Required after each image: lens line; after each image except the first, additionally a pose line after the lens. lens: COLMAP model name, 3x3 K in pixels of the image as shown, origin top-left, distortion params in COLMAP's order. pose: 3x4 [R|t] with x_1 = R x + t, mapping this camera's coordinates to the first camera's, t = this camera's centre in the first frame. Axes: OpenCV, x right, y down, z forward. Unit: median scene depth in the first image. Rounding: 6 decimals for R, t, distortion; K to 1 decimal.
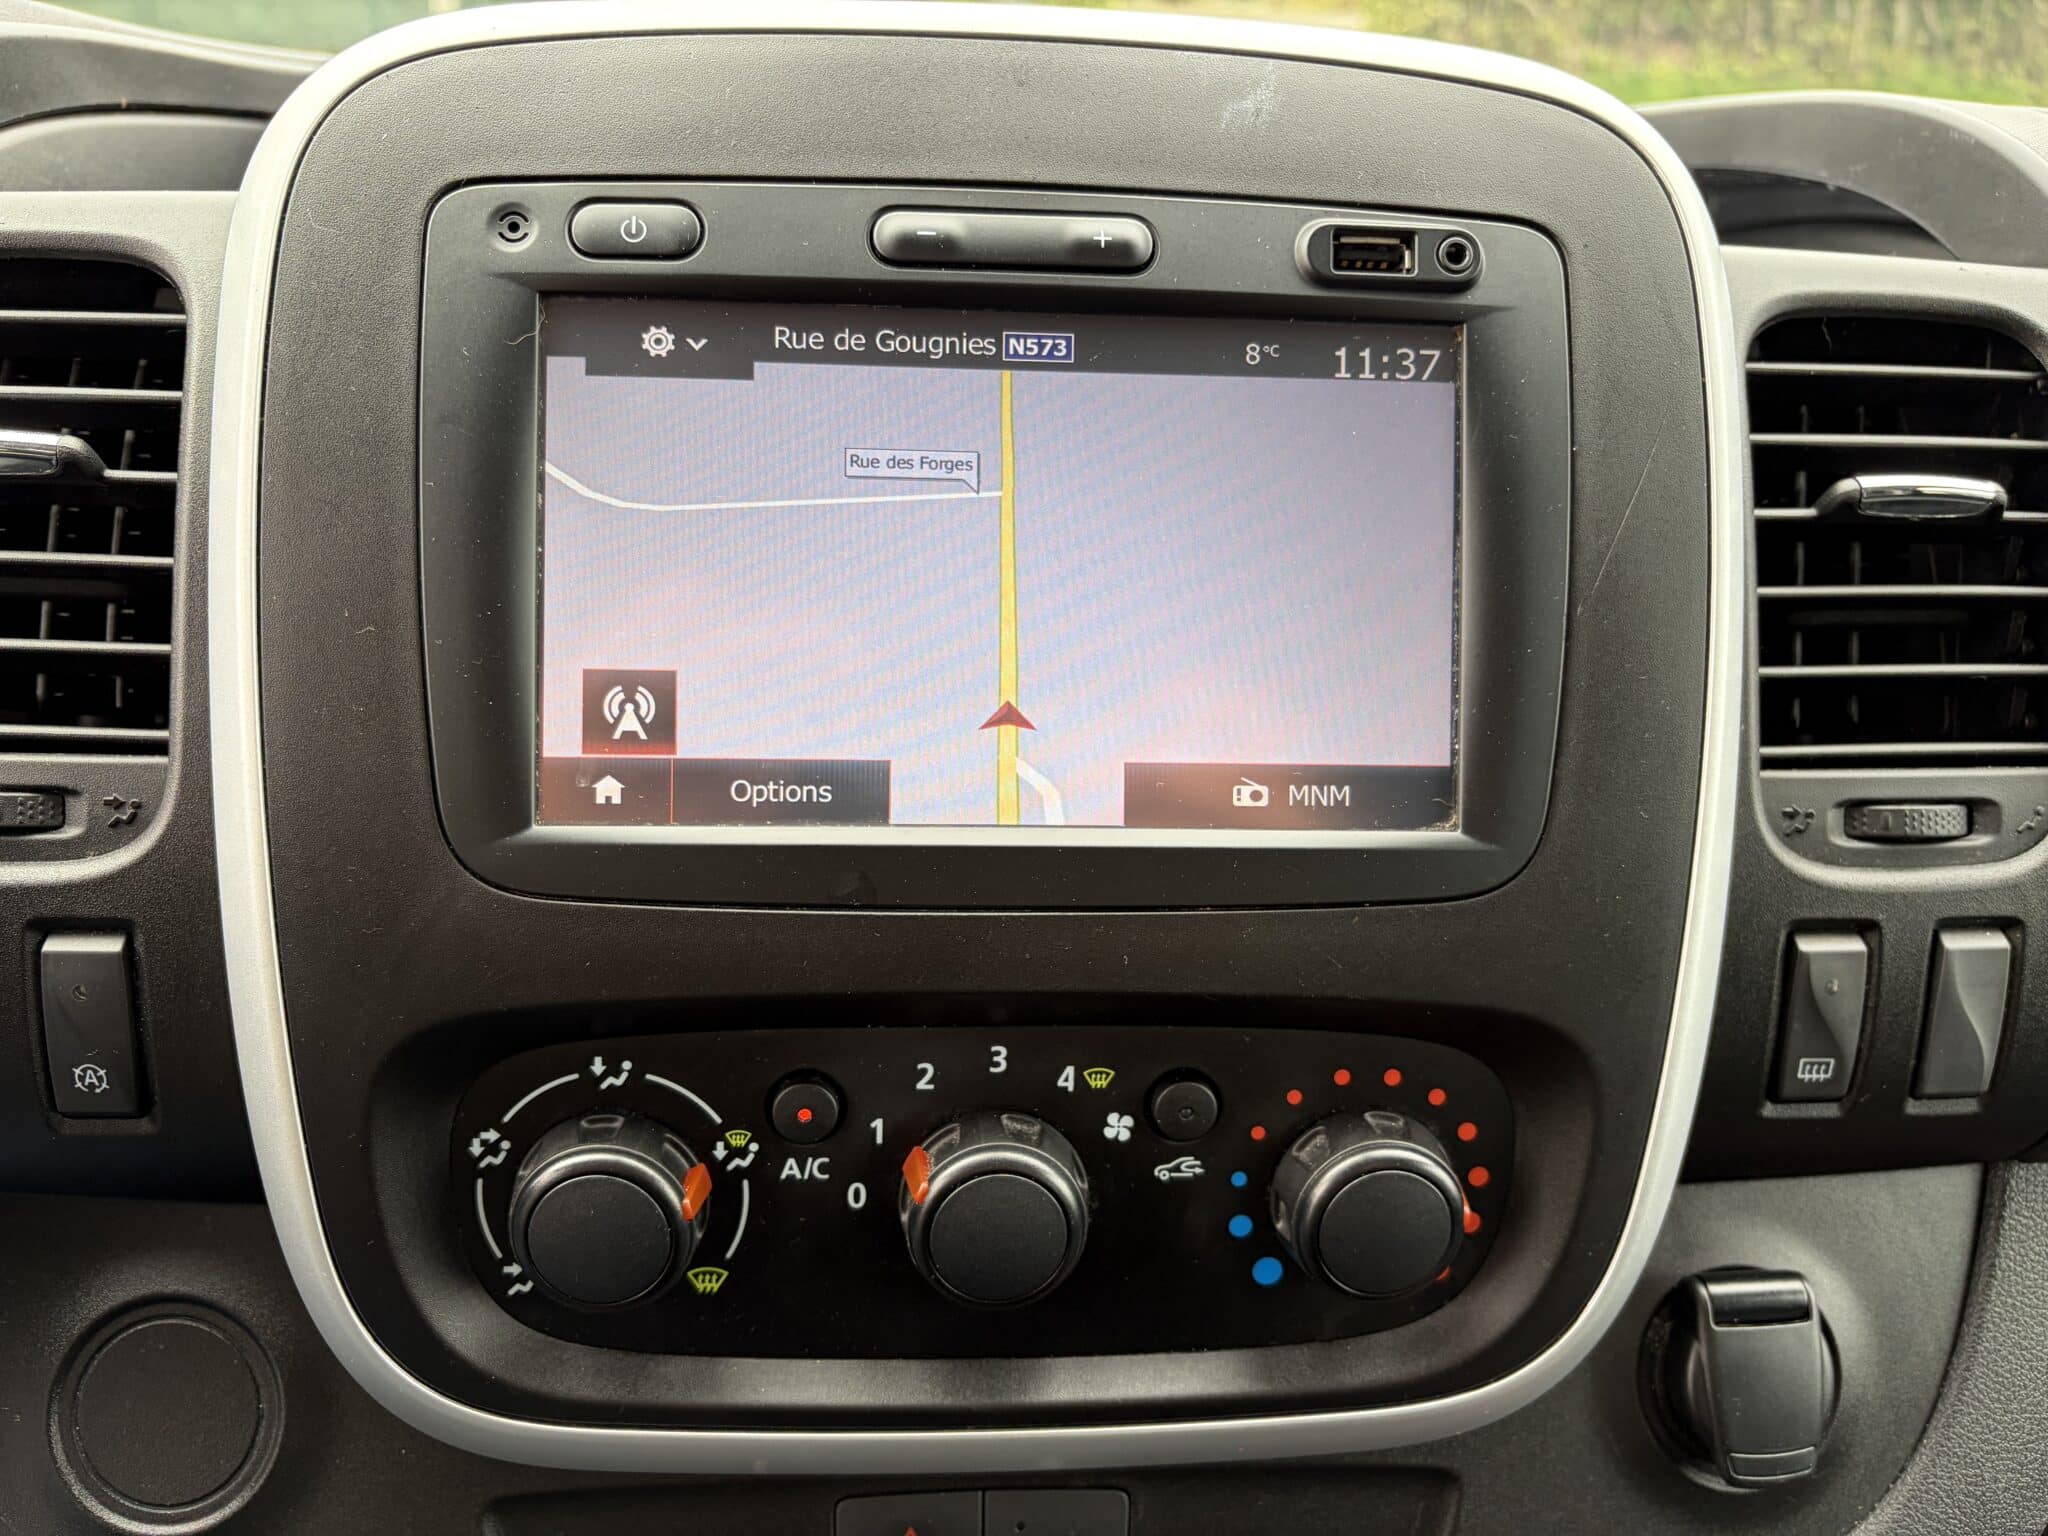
lens RADIAL K [[1564.3, 0, 1024.0], [0, 1564.3, 768.0], [0, 0, 1]] dist [0.028392, 0.001656]
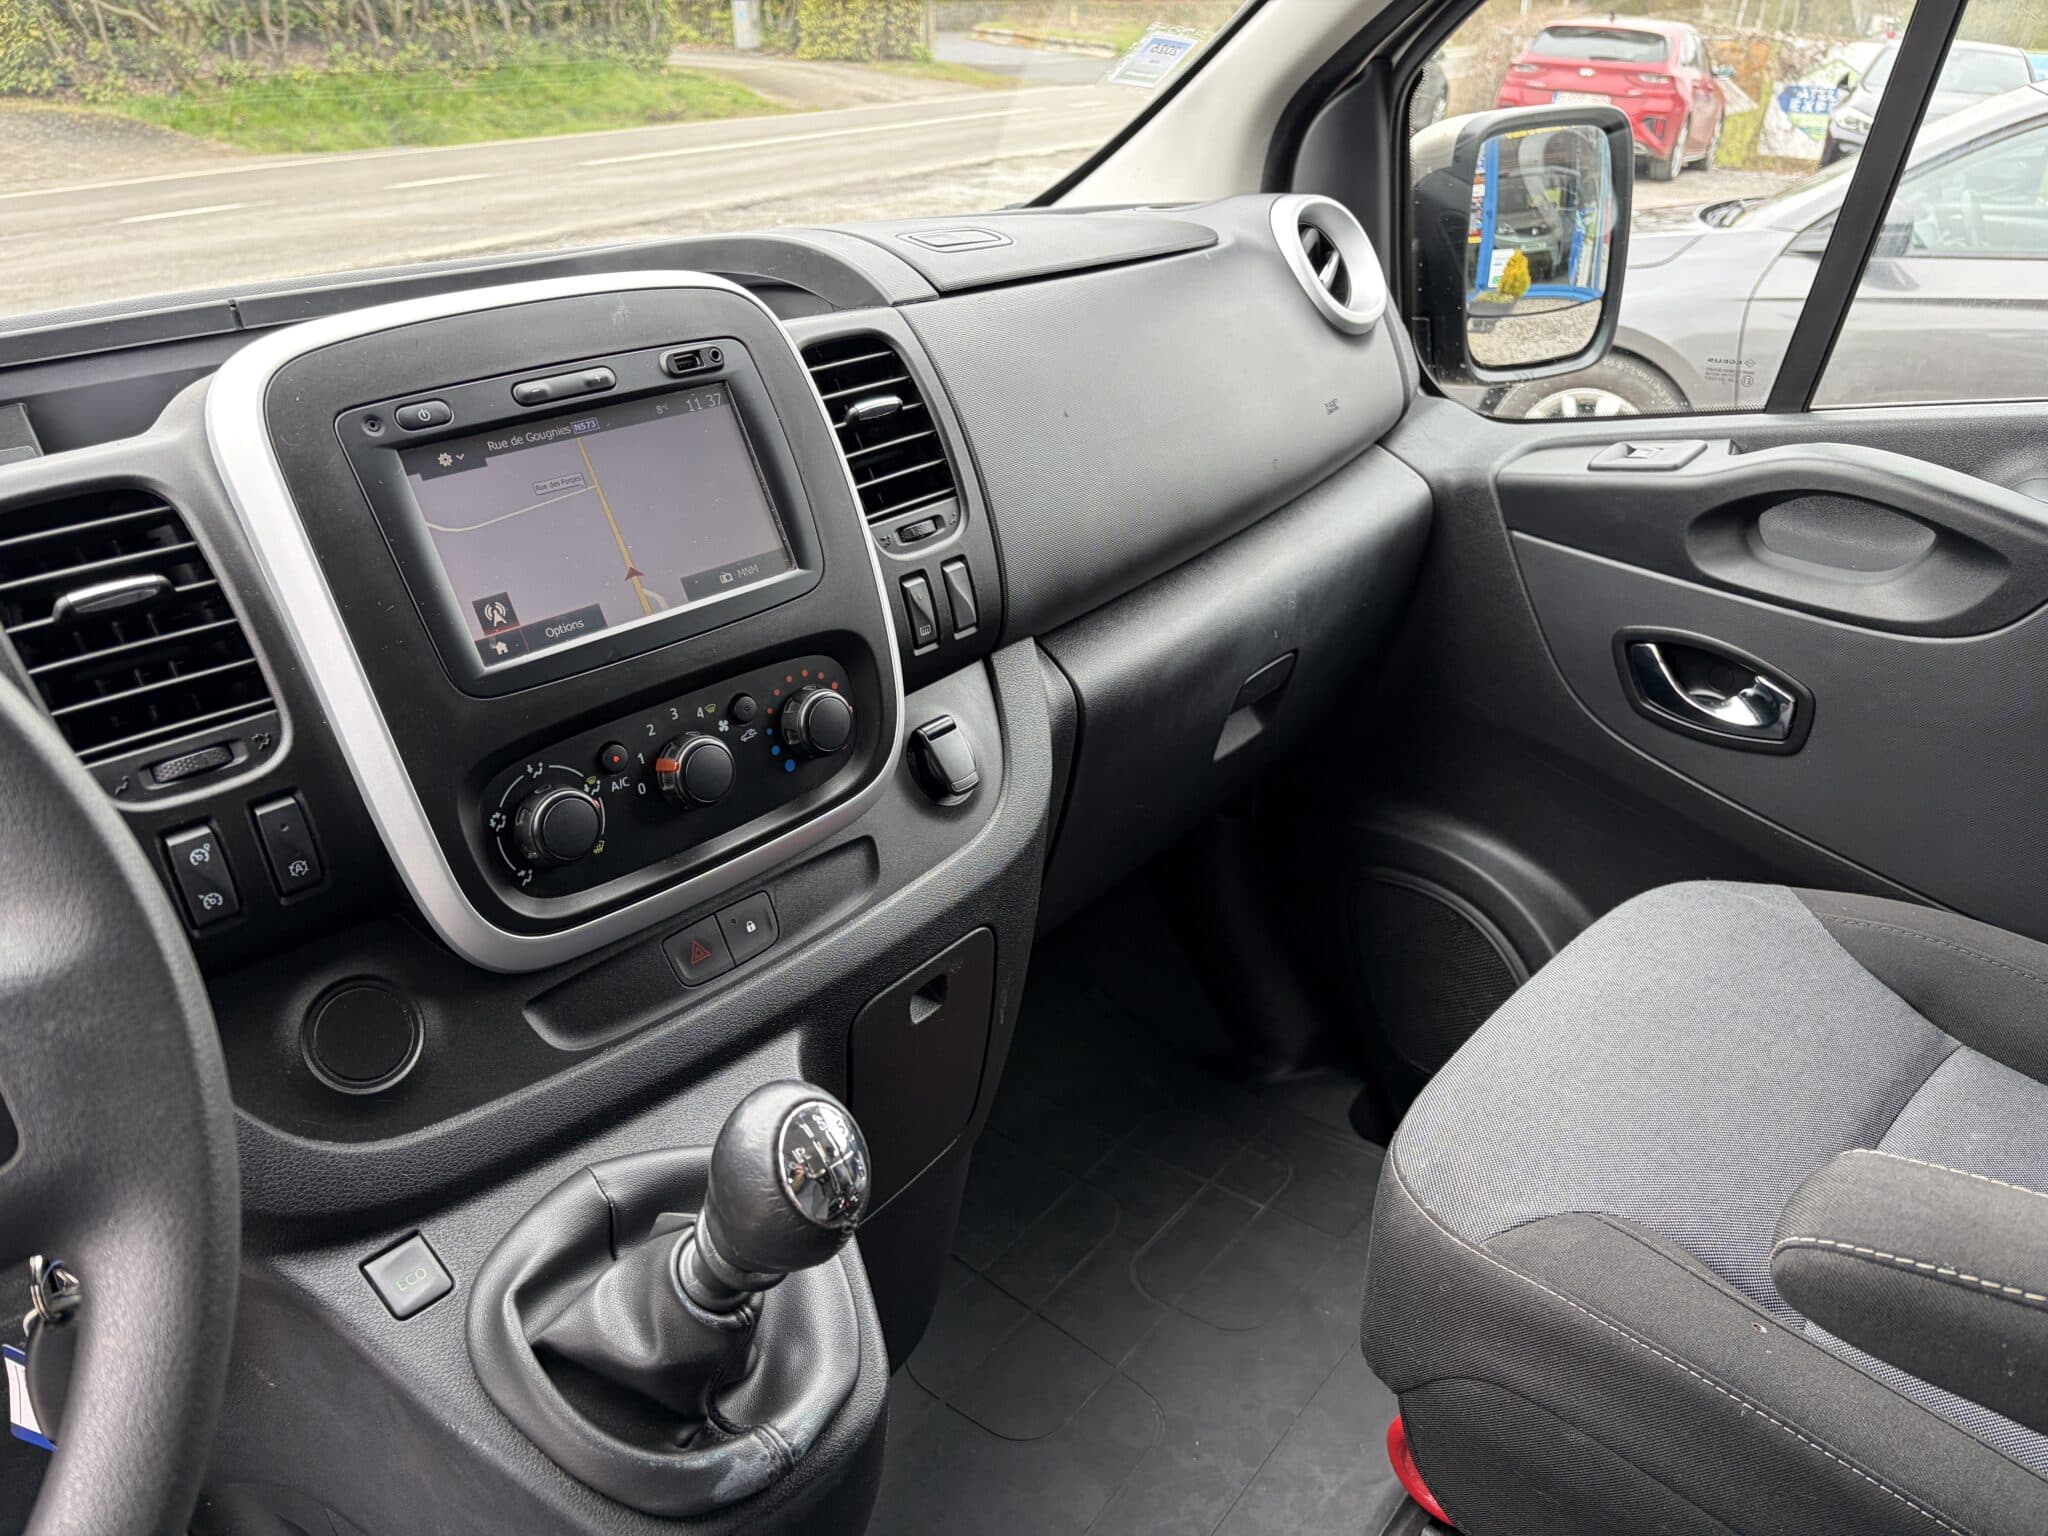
lens RADIAL K [[1634.7, 0, 1019.1], [0, 1634.7, 811.4], [0, 0, 1]] dist [-0.009719, 0.170430]
pose [[0.730370, -0.361079, 0.579811, -1.155372], [0.354053, 0.926046, 0.130709, 0.187070], [-0.584128, 0.109818, 0.804198, -1.336483]]
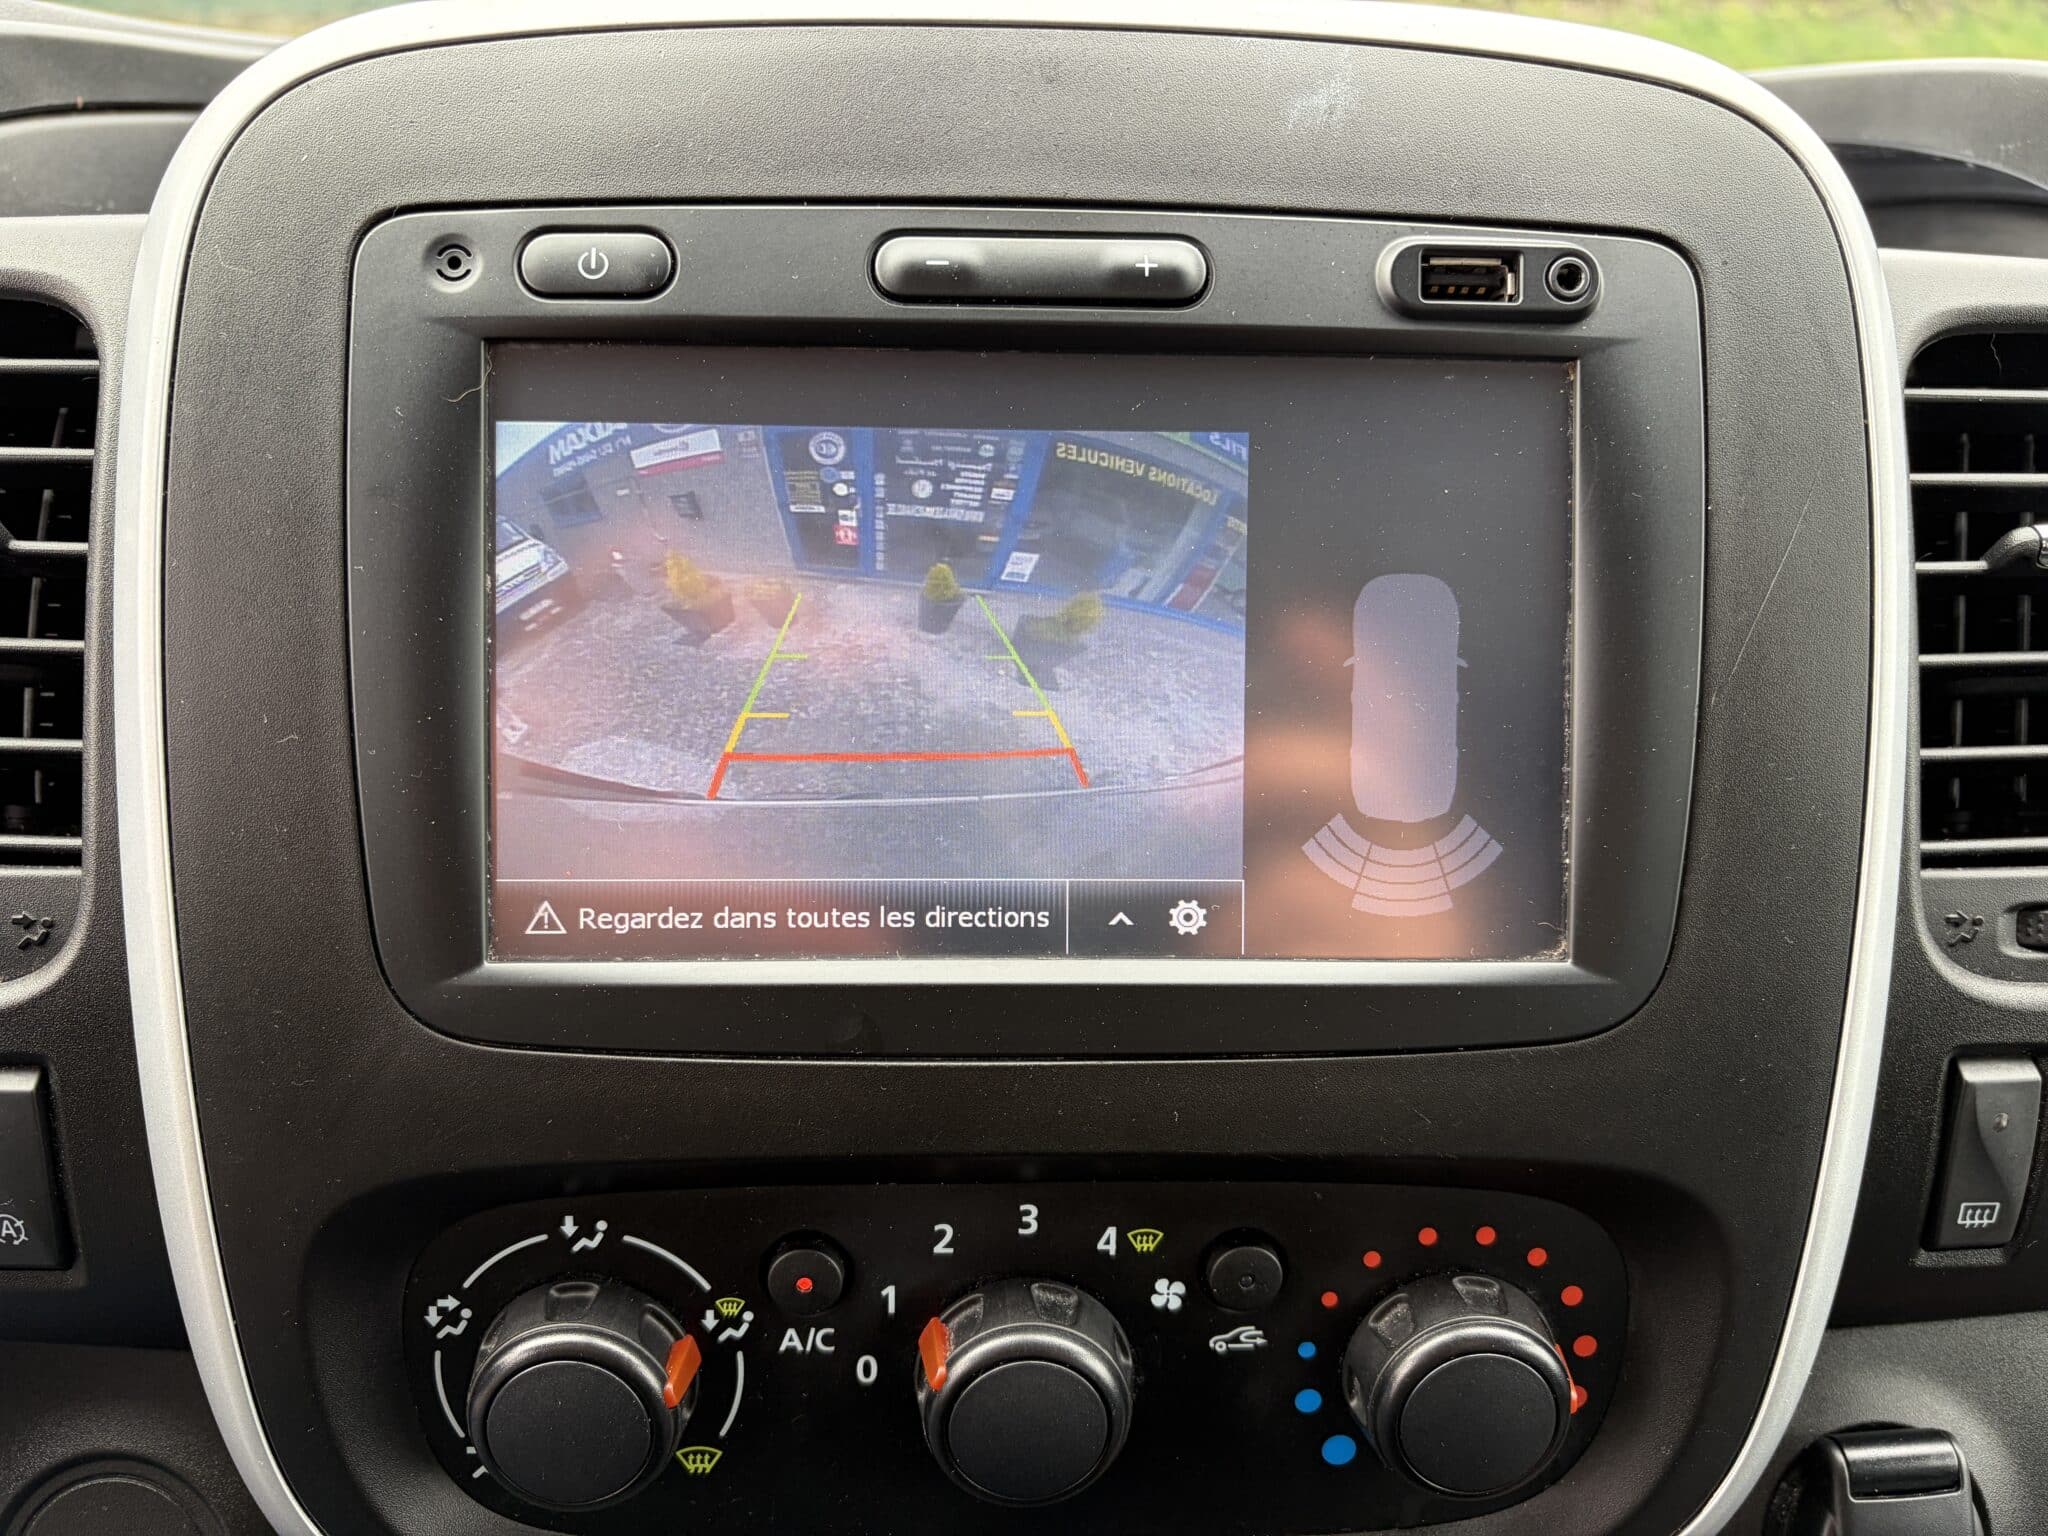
lens RADIAL K [[1559.1, 0, 1024.0], [0, 1559.1, 768.0], [0, 0, 1]] dist [0.057289, -0.060879]
pose [[0.999540, -0.003710, -0.030115, 0.008313], [0.004515, 0.999633, 0.026714, -0.086040], [0.030005, -0.026837, 0.999189, 0.141288]]
